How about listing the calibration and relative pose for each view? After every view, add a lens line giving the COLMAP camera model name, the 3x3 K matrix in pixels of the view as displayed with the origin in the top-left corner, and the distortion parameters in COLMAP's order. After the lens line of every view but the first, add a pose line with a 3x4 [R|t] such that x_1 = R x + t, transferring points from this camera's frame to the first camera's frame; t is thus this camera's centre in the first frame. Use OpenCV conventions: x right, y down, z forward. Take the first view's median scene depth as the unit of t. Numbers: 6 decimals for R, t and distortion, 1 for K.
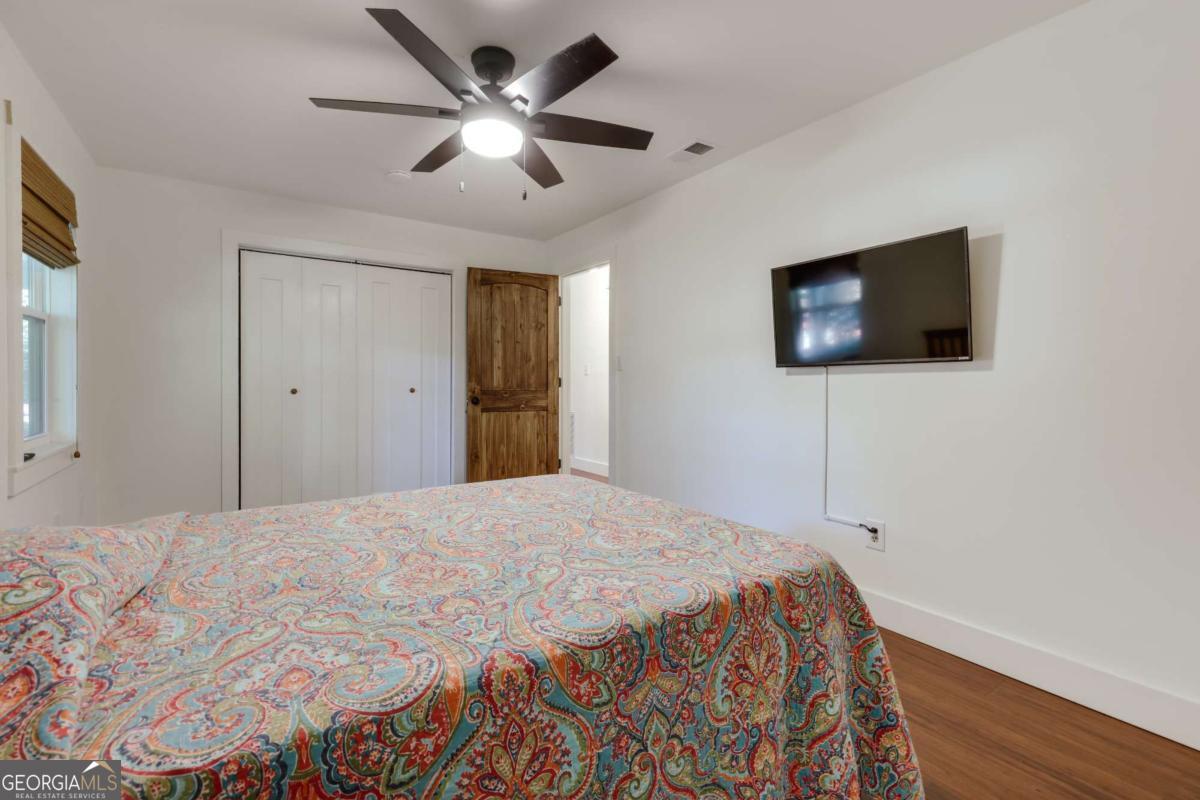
lens RADIAL K [[535.8, 0, 600.2], [0, 535.8, 369.5], [0, 0, 1]] dist [0.010963, -0.000020]
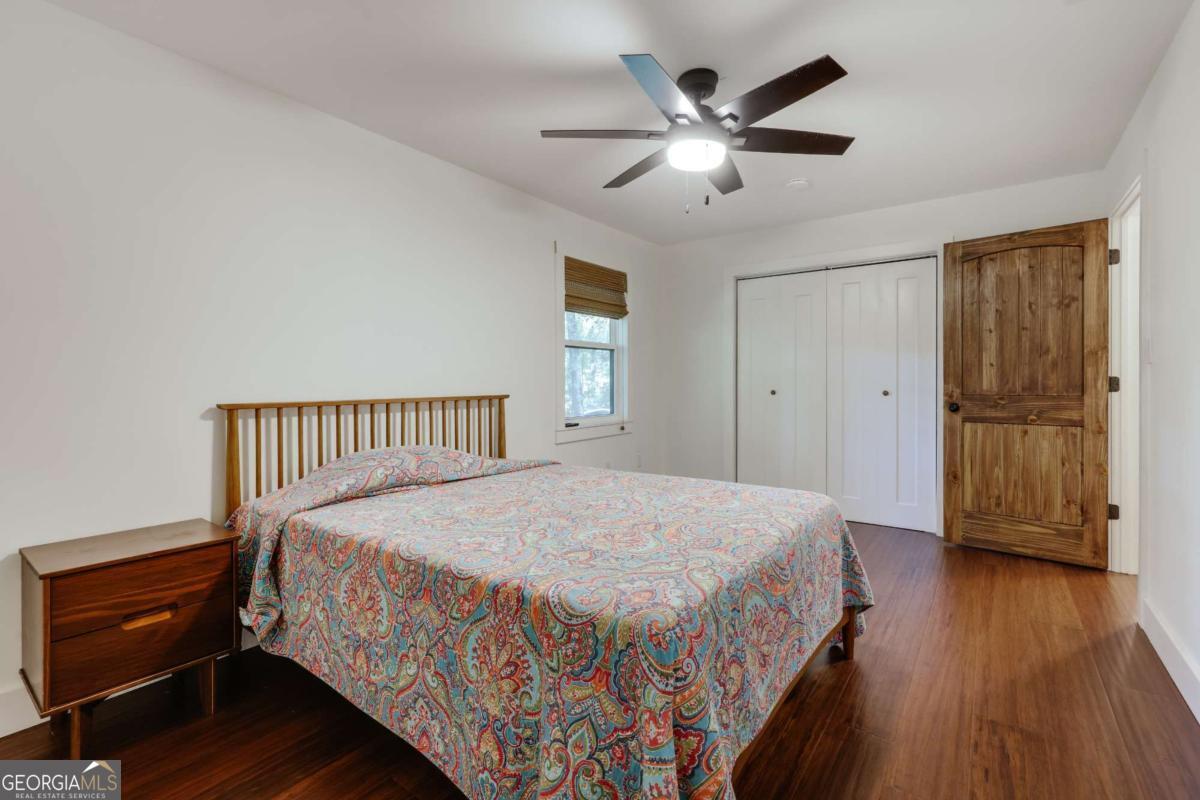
lens RADIAL K [[534.0, 0, 604.5], [0, 534.0, 388.0], [0, 0, 1]] dist [0.010936, 0.000127]
pose [[0.328667, 0.005235, -0.944432, 0.690780], [0.022210, 0.999665, 0.013270, 0.012996], [0.944185, -0.025337, 0.328440, 0.456379]]
